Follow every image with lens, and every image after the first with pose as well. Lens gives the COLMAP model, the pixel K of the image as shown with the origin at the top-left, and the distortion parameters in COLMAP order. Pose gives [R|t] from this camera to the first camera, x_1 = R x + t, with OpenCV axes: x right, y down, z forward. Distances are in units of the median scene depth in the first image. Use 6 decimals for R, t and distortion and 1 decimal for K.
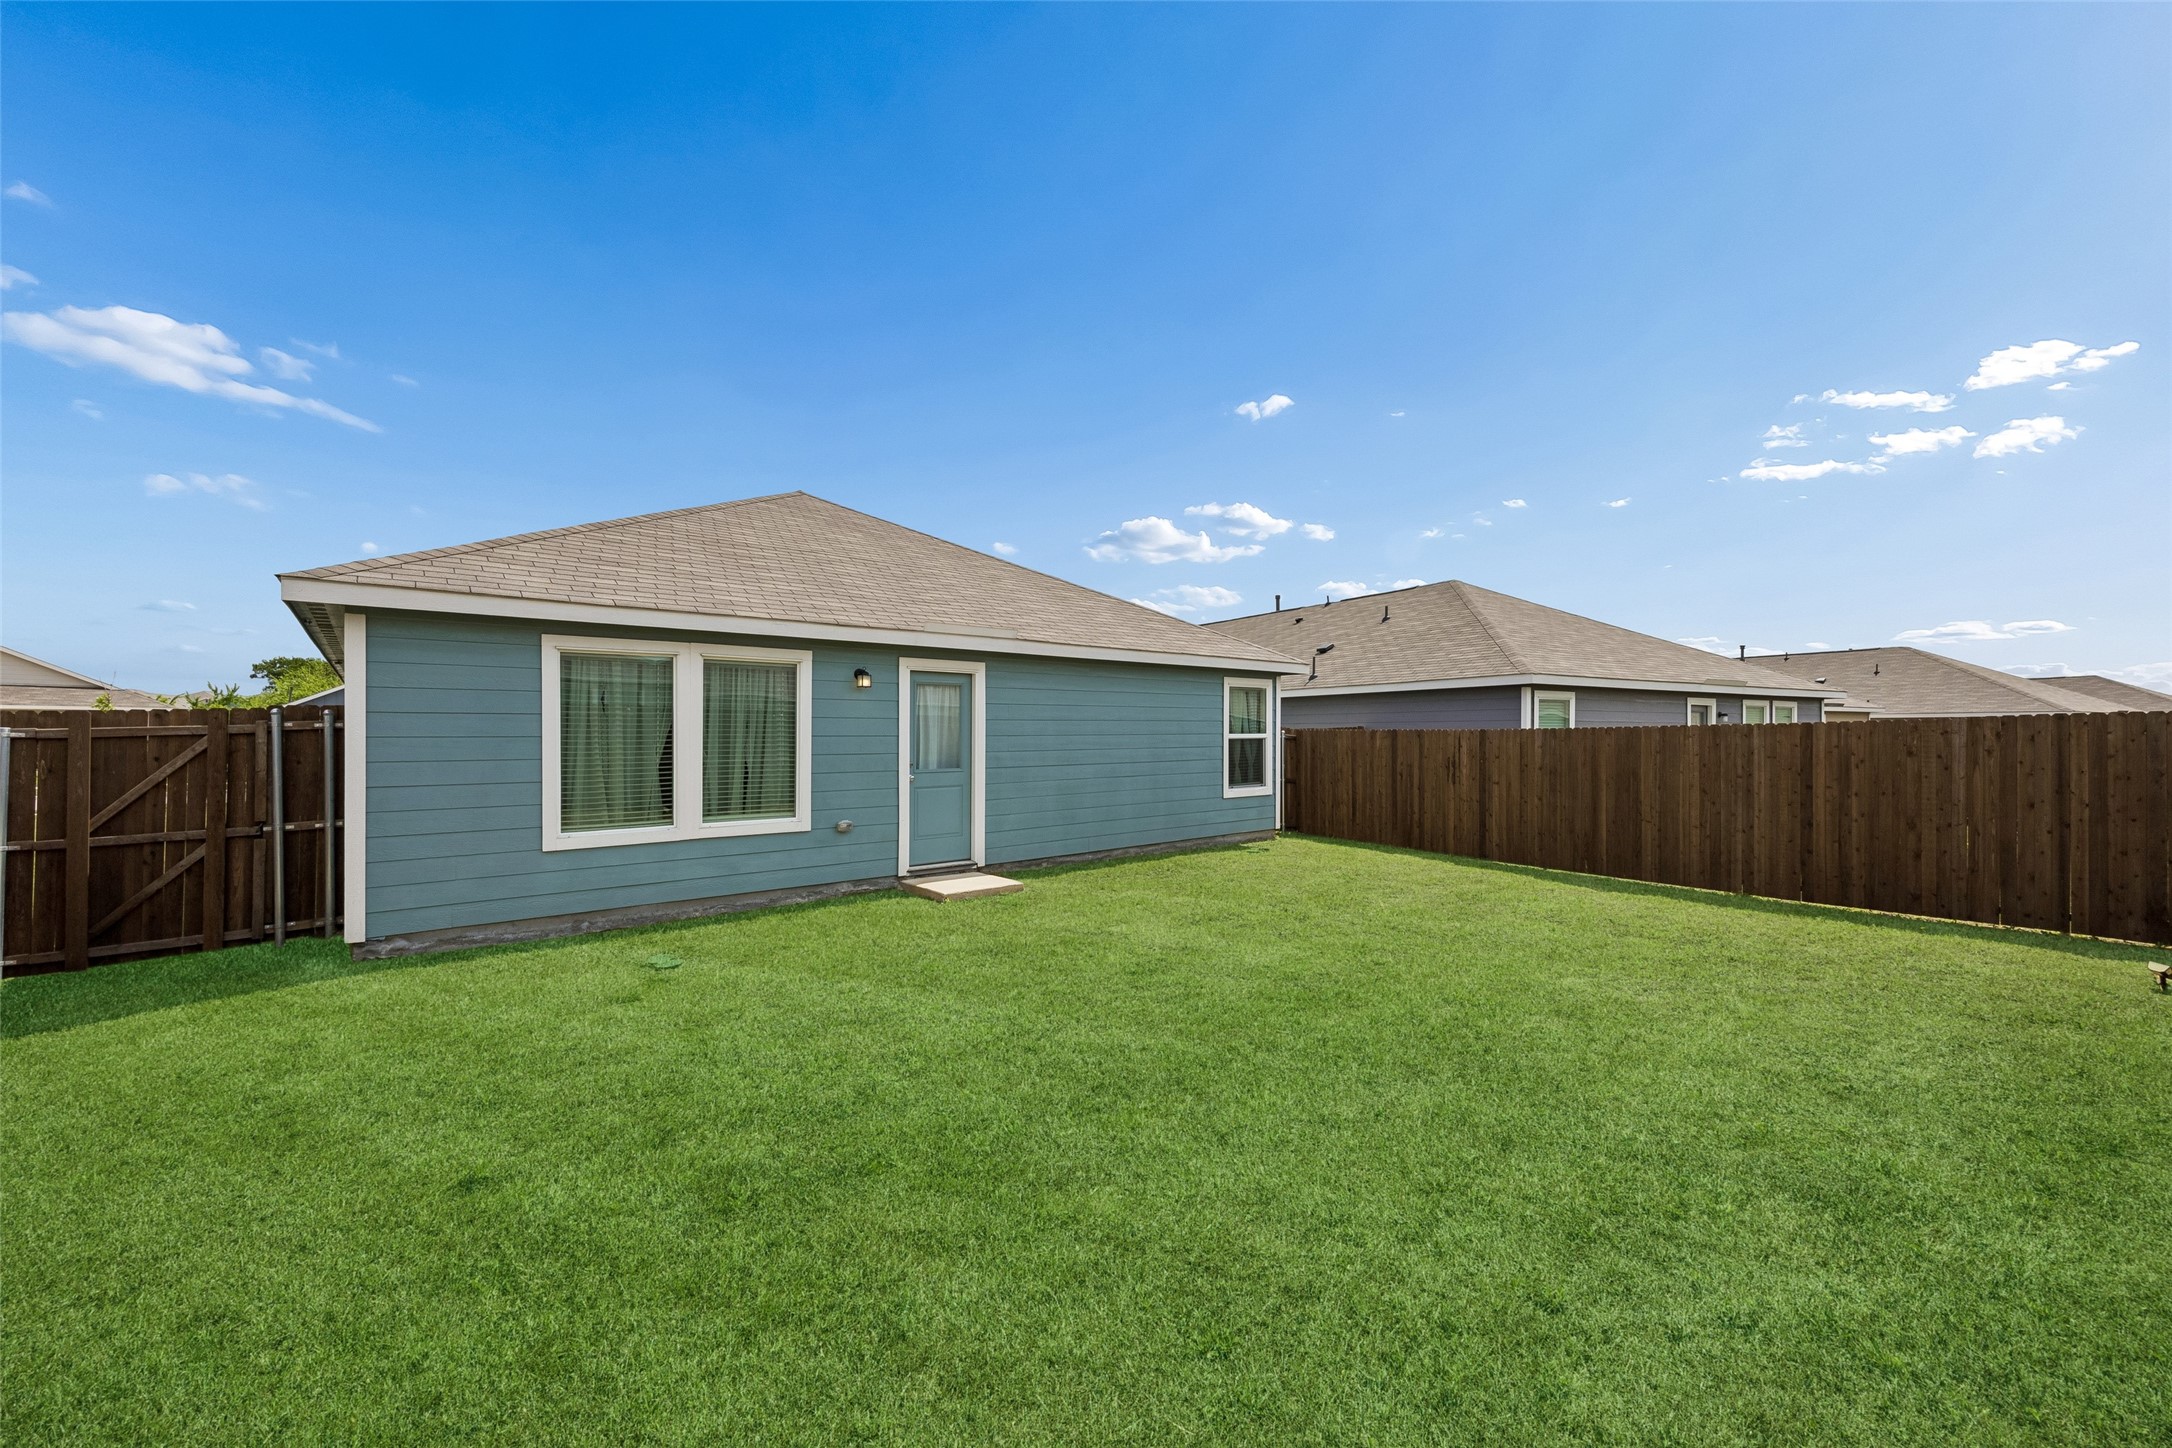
lens RADIAL K [[826.4, 0, 1074.6], [0, 826.4, 722.6], [0, 0, 1]] dist [-0.003206, 0.000069]
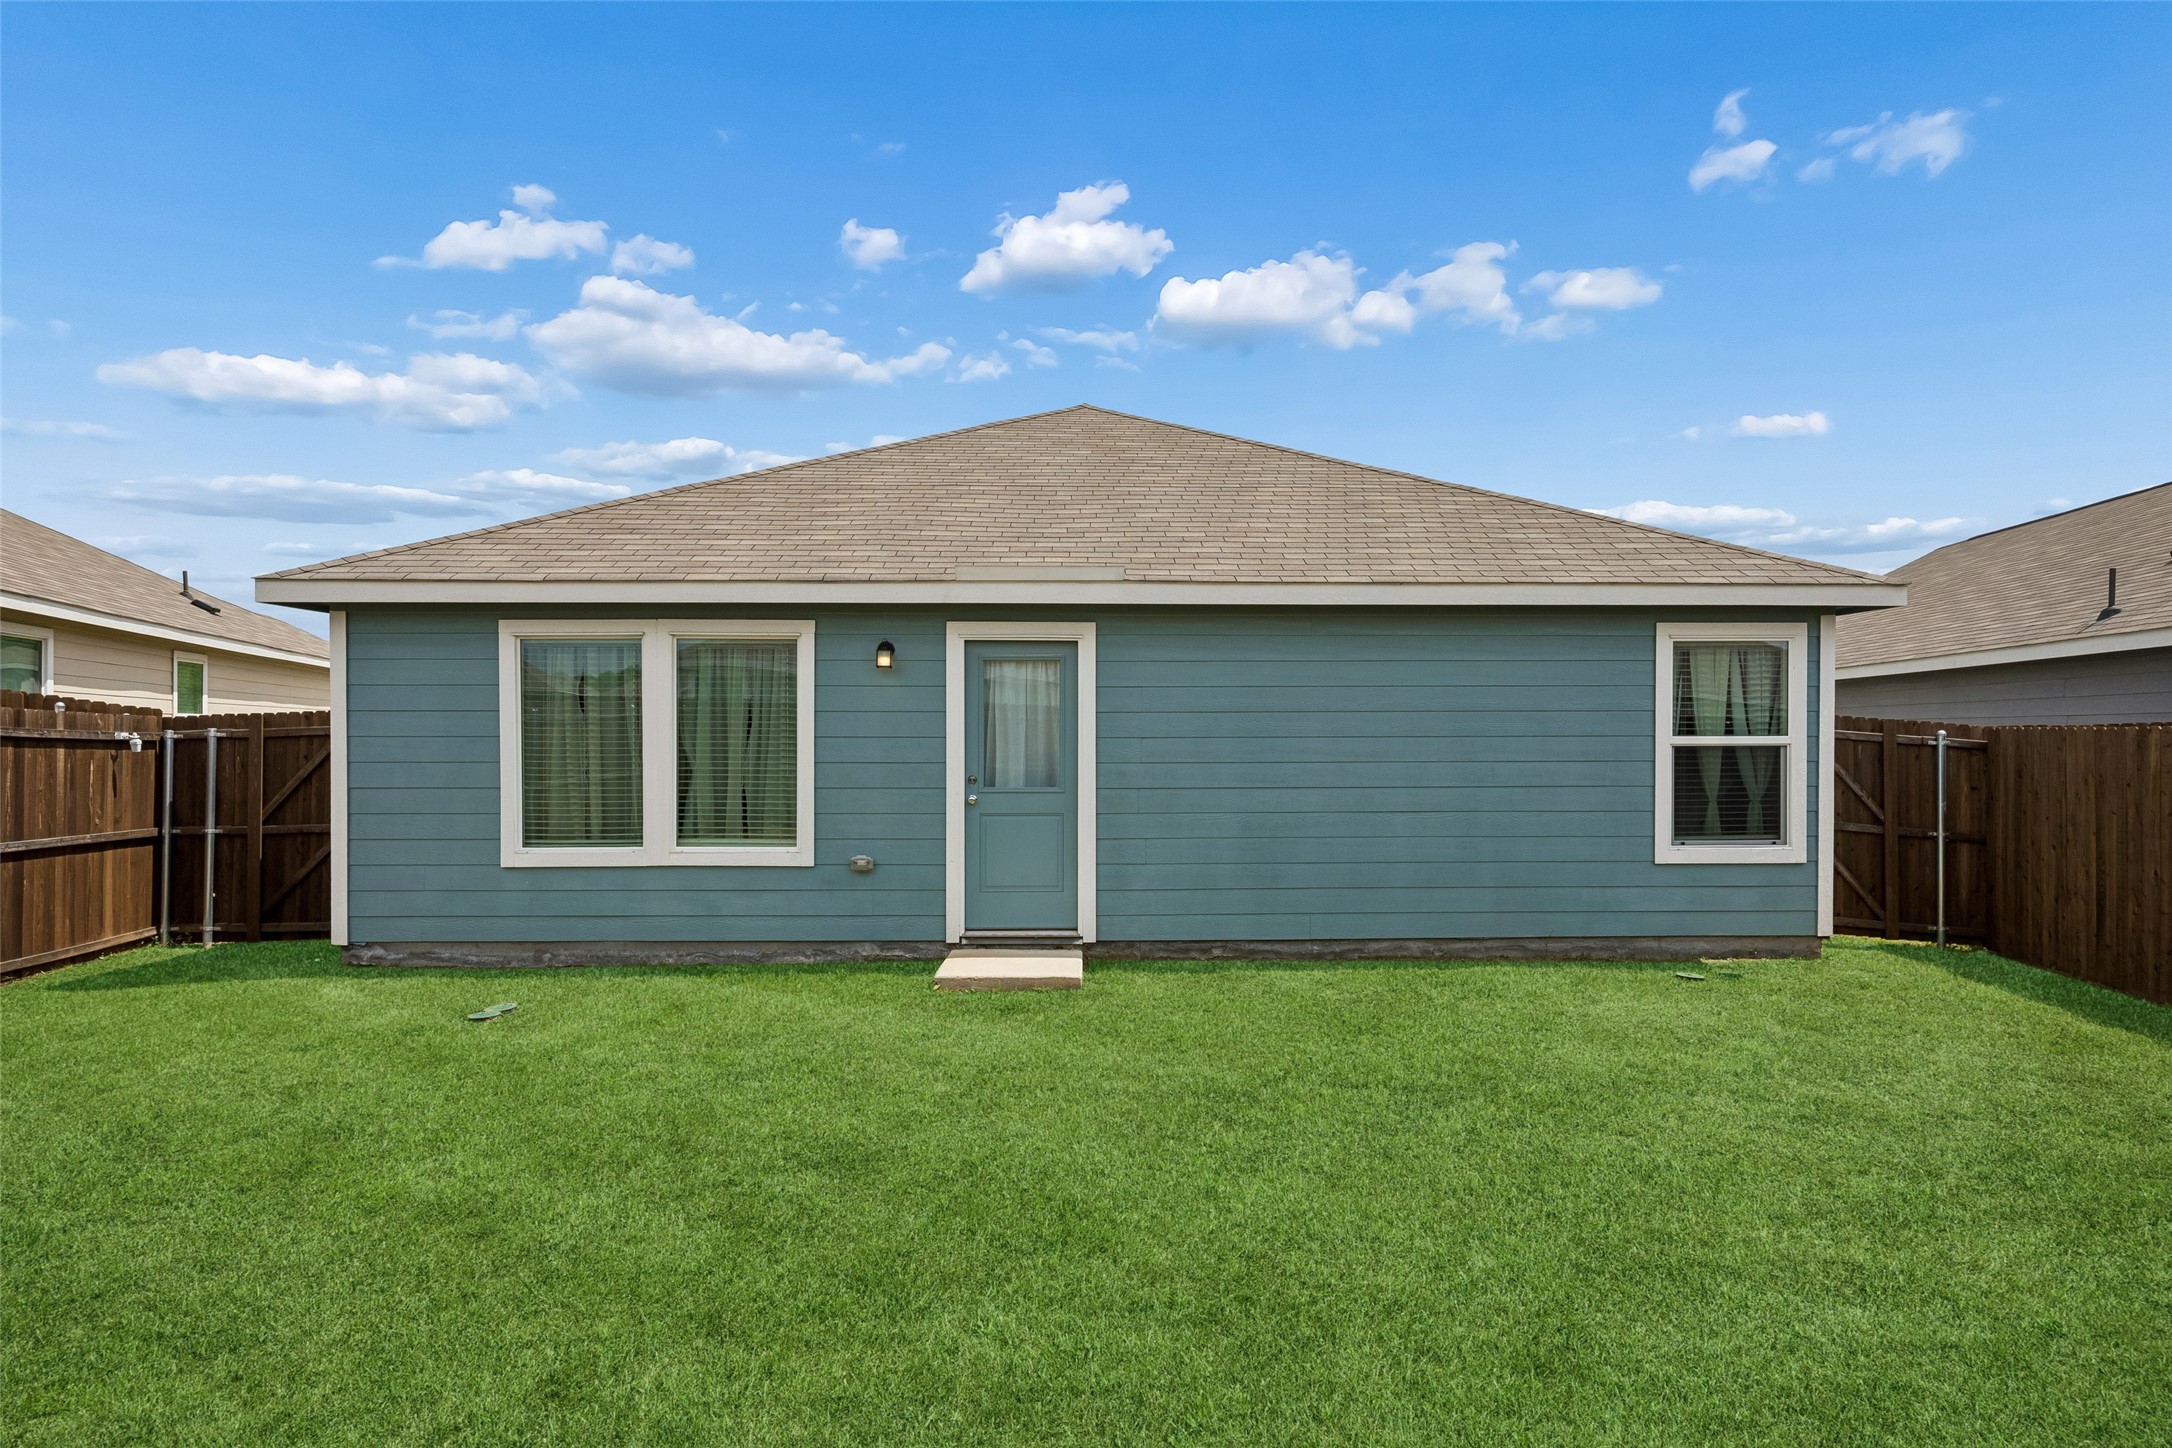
lens RADIAL K [[1124.4, 0, 1085.7], [0, 1124.4, 735.1], [0, 0, 1]] dist [-0.009221, 0.000680]
pose [[0.790079, -0.000562, -0.613005, 0.463792], [0.006321, 0.999954, 0.007231, 0.008576], [0.612973, -0.009589, 0.790046, 0.350636]]
